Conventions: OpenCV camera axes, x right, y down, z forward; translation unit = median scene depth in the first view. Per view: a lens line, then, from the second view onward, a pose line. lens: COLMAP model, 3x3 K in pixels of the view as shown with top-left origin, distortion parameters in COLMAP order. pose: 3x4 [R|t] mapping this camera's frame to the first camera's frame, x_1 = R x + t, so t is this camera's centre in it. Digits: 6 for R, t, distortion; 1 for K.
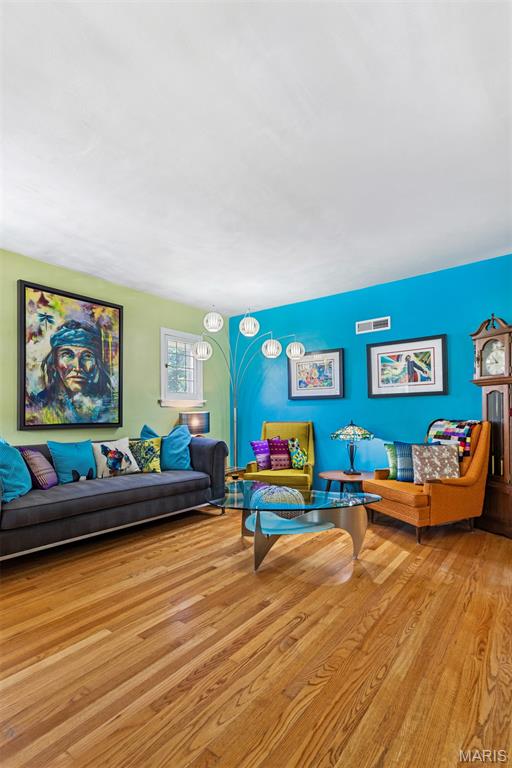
lens RADIAL K [[372.0, 0, 245.8], [0, 372.0, 411.4], [0, 0, 1]] dist [-0.007456, 0.006333]
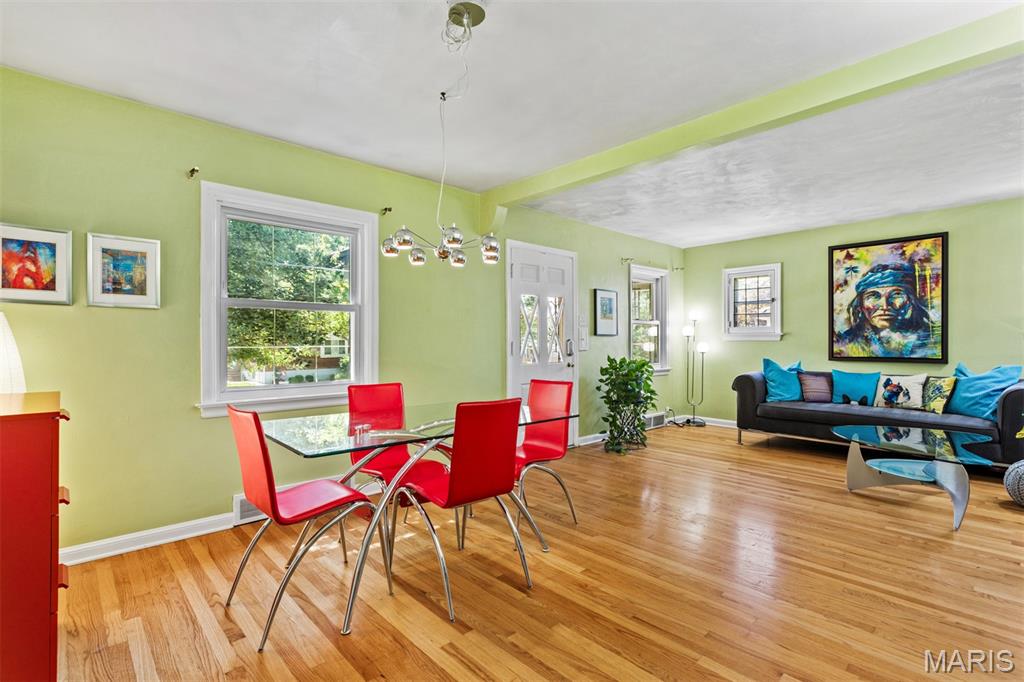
lens RADIAL K [[477.0, 0, 506.9], [0, 477.0, 340.8], [0, 0, 1]] dist [0.018201, -0.002500]
pose [[-0.160798, 0.007036, -0.986962, 1.141538], [0.013024, 0.999903, 0.005006, -0.038241], [0.986901, -0.012049, -0.160874, 0.128445]]
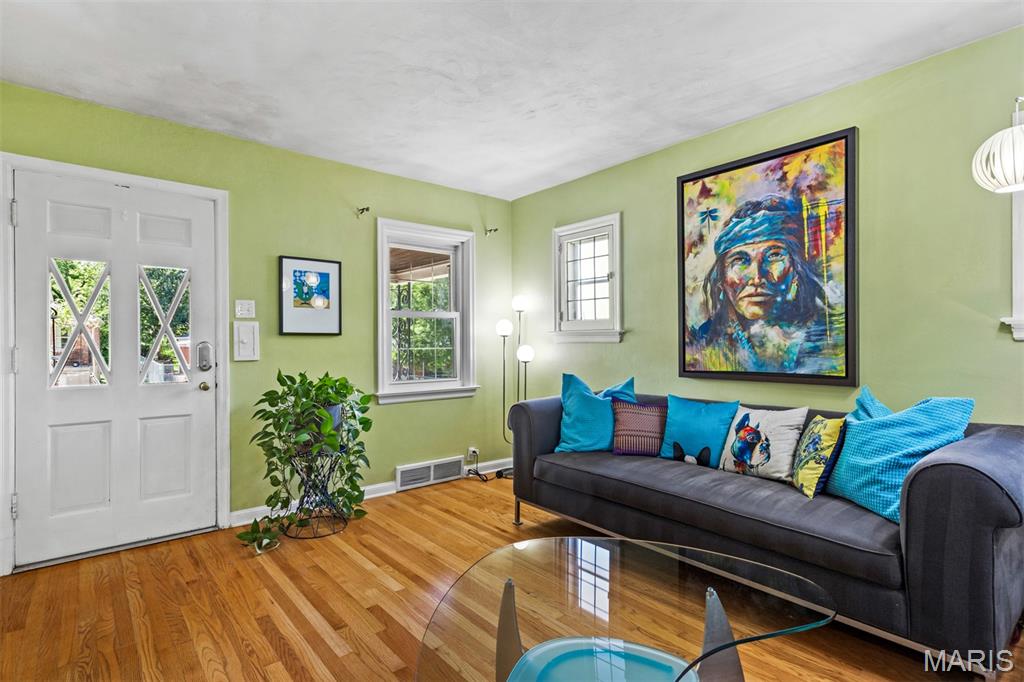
lens RADIAL K [[509.8, 0, 498.8], [0, 509.8, 342.8], [0, 0, 1]] dist [-0.007987, 0.007398]
pose [[-0.212048, 0.008607, -0.977221, 0.434570], [0.017608, 0.999833, 0.004986, -0.026885], [0.977101, -0.016150, -0.212164, 0.775671]]
